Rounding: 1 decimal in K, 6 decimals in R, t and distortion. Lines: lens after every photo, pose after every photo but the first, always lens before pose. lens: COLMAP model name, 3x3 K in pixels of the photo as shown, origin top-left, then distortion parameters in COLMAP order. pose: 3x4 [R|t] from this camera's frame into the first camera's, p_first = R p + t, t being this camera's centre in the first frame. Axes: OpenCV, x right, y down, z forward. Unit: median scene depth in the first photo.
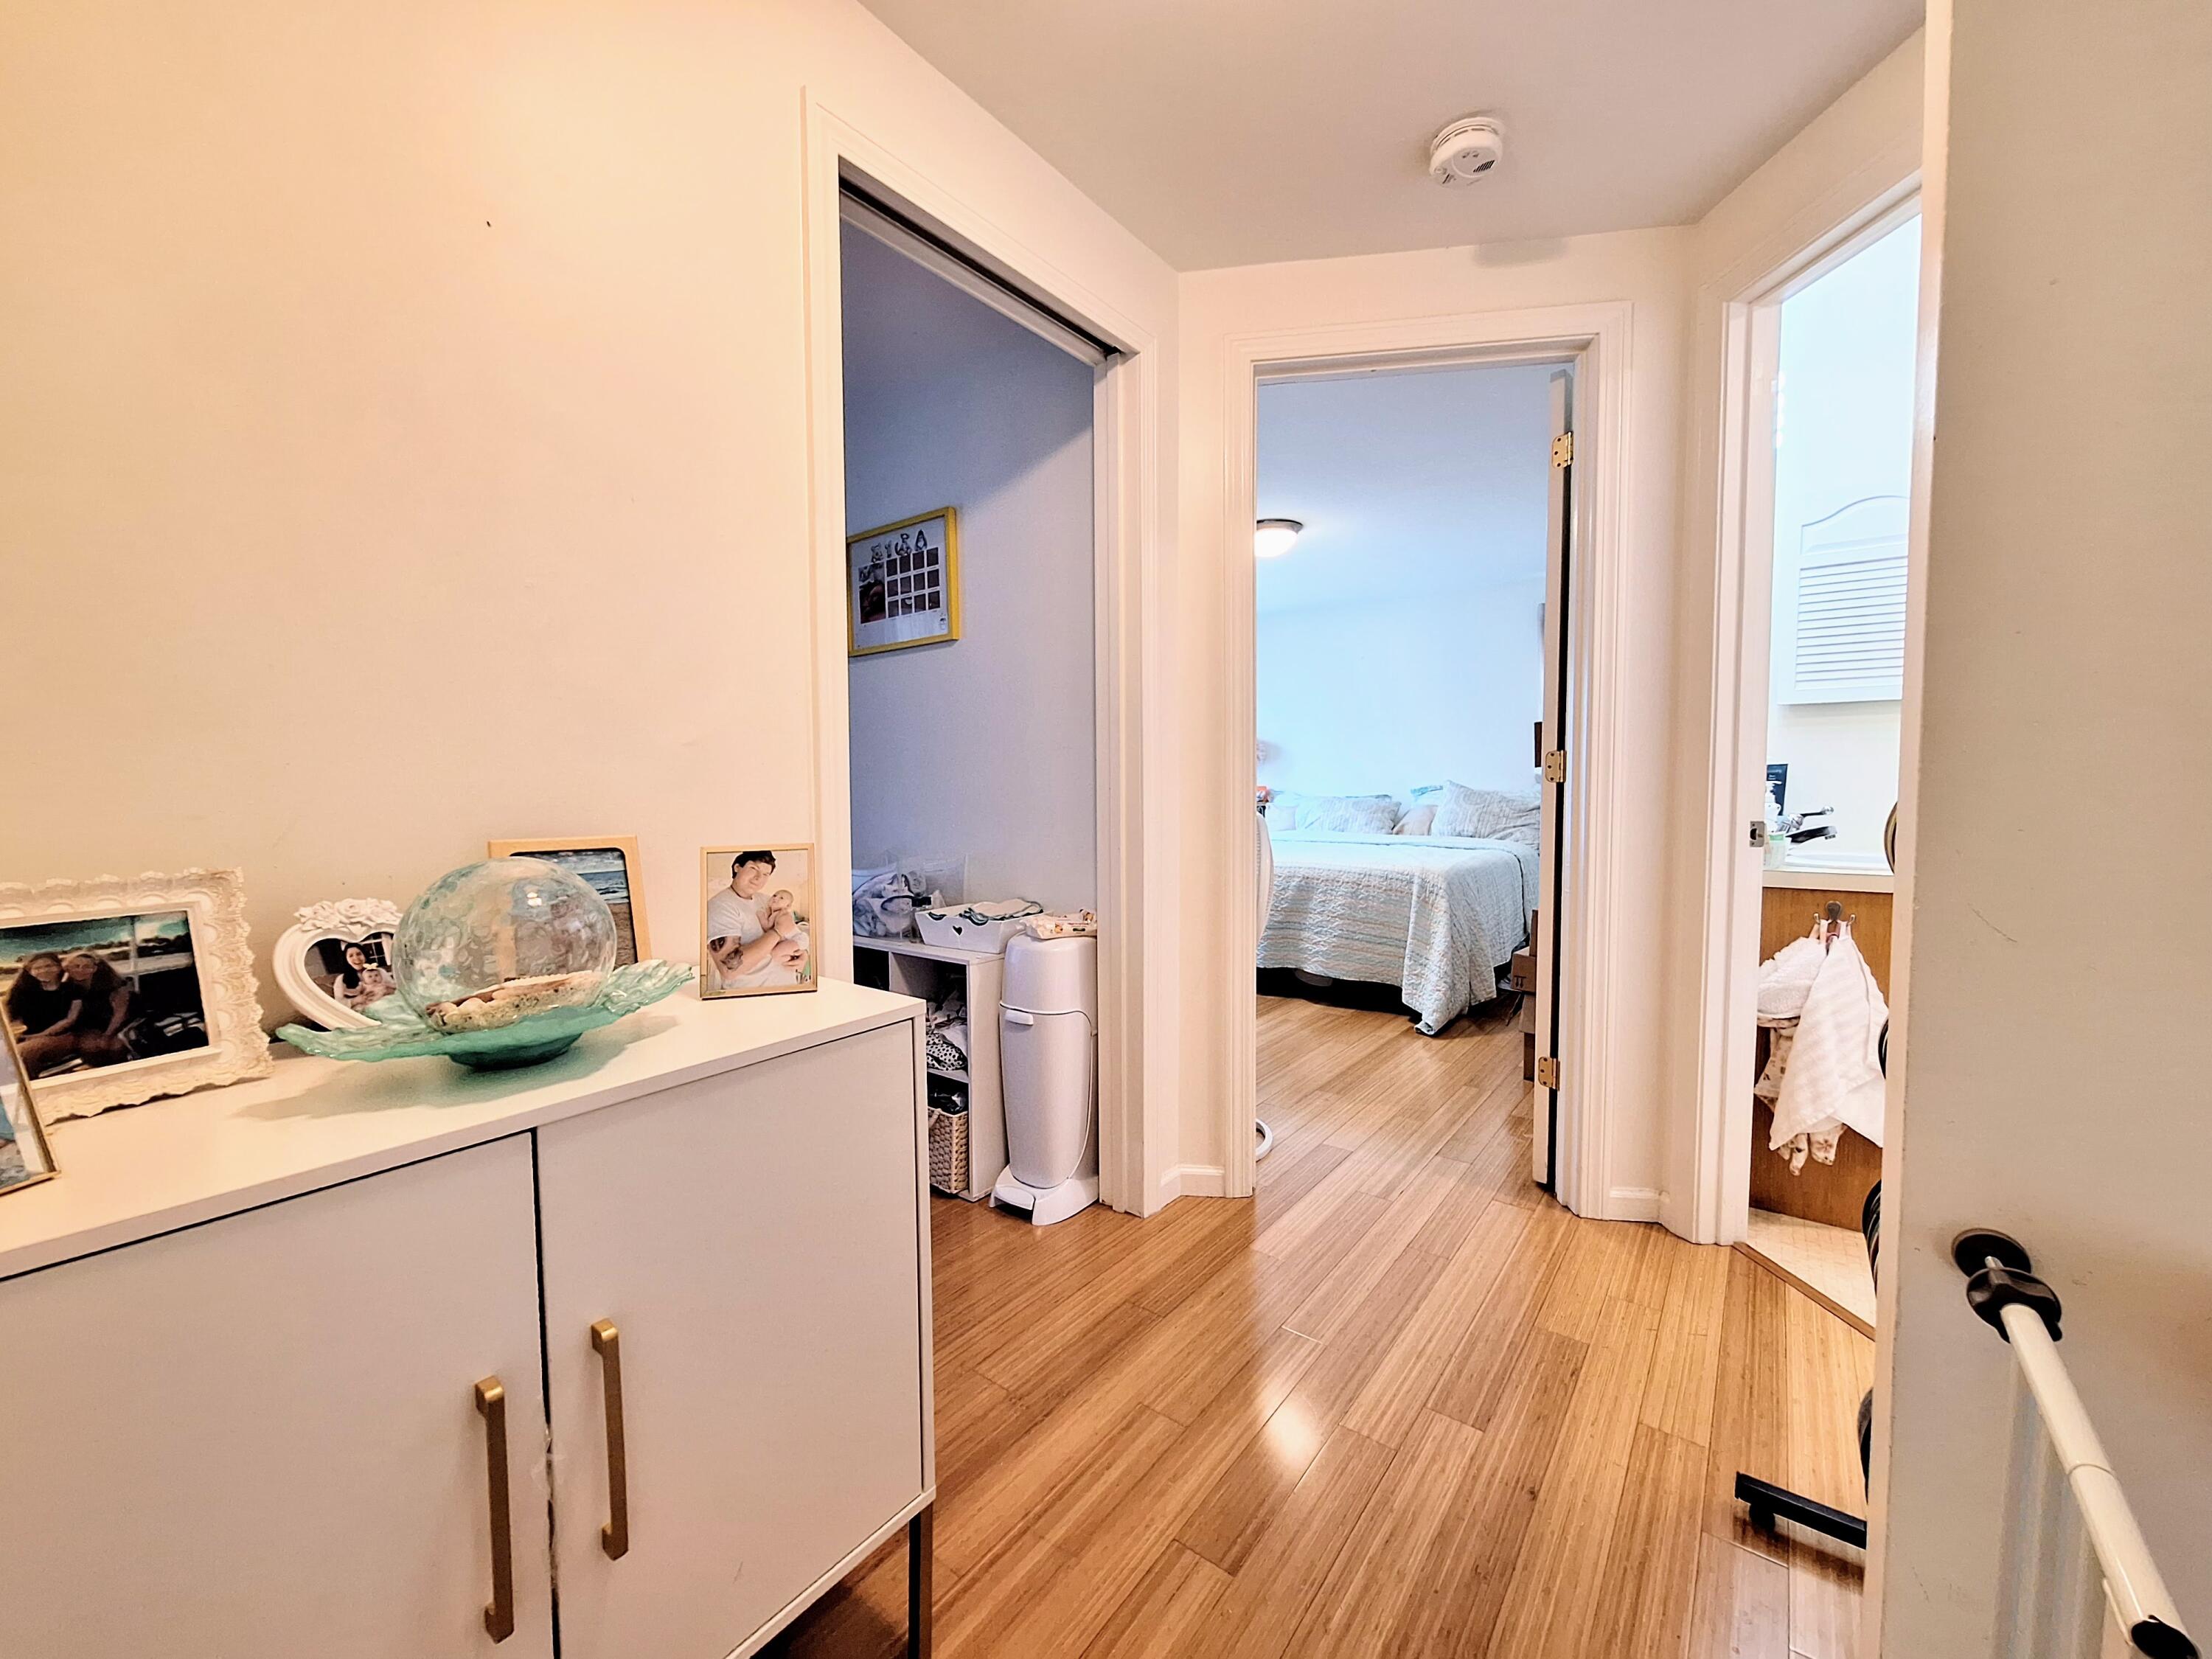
lens RADIAL K [[871.7, 0, 1106.0], [0, 871.7, 829.5], [0, 0, 1]] dist [0.000185, 0.000009]
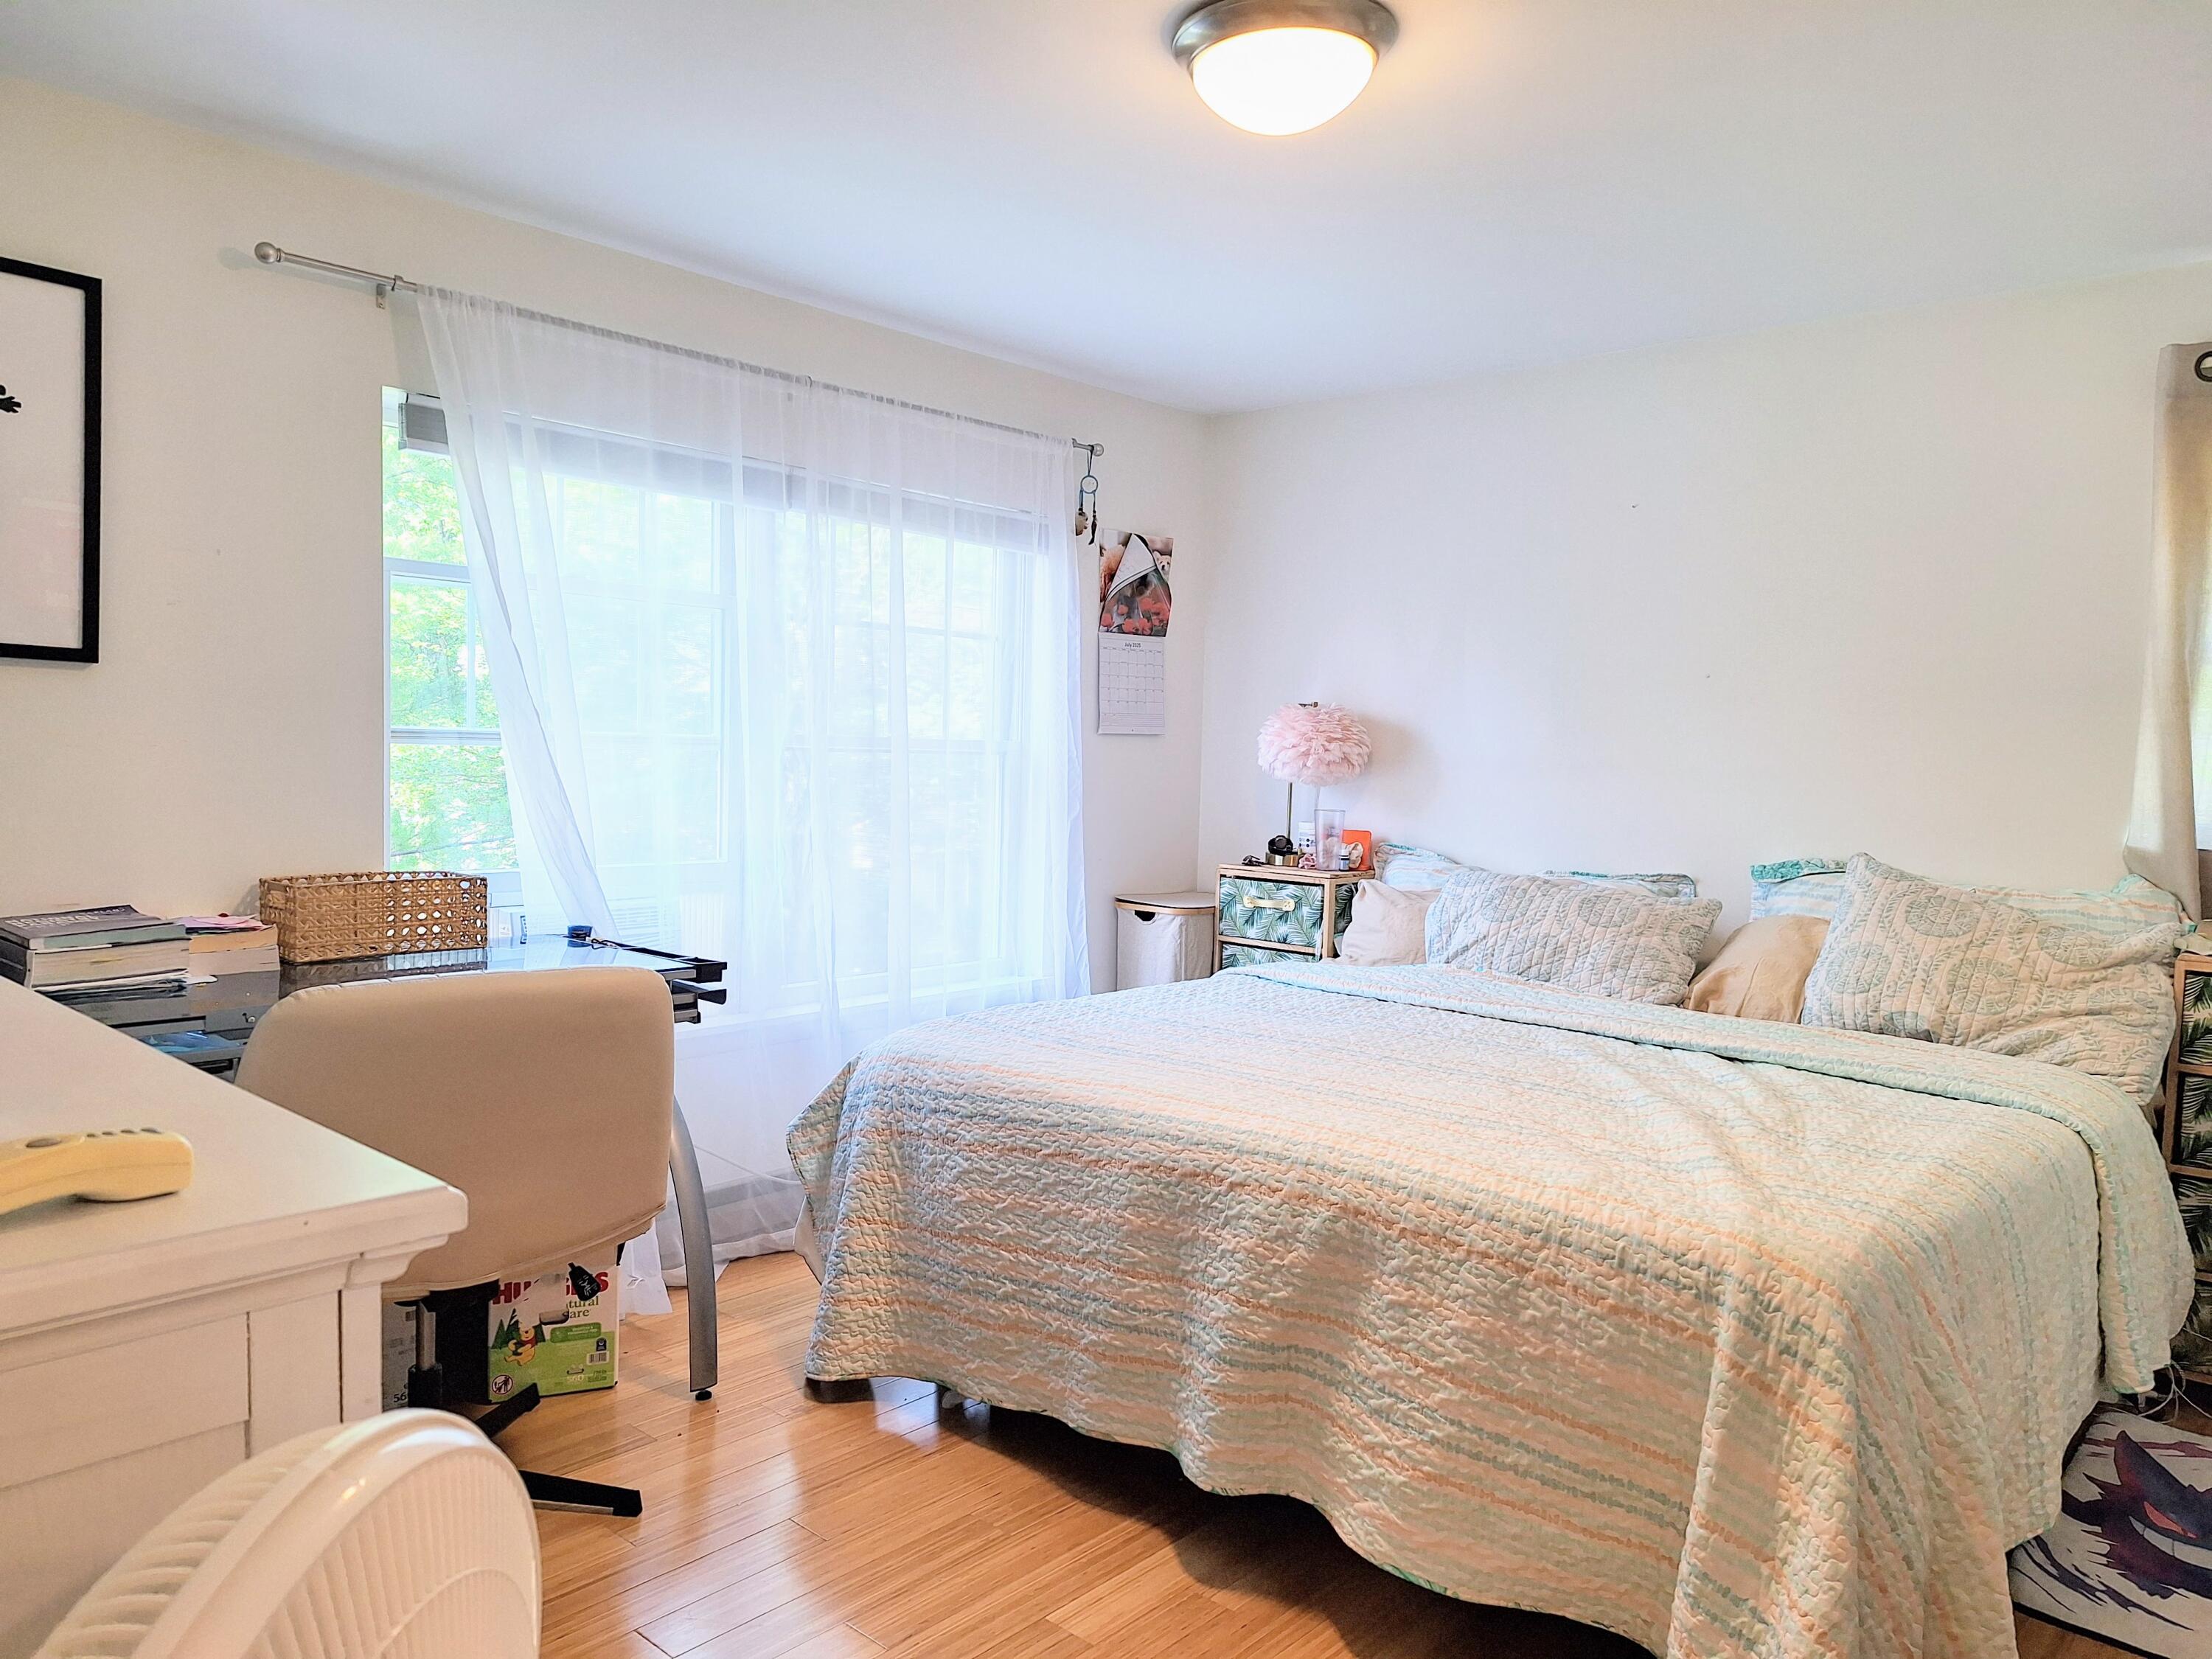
lens RADIAL K [[1512.1, 0, 1111.4], [0, 1512.1, 818.9], [0, 0, 1]] dist [0.074808, -0.100621]
pose [[0.996346, 0.040097, -0.075417, 0.183532], [-0.040420, 0.999179, -0.002766, -0.073849], [0.075244, 0.005805, 0.997148, 0.482921]]
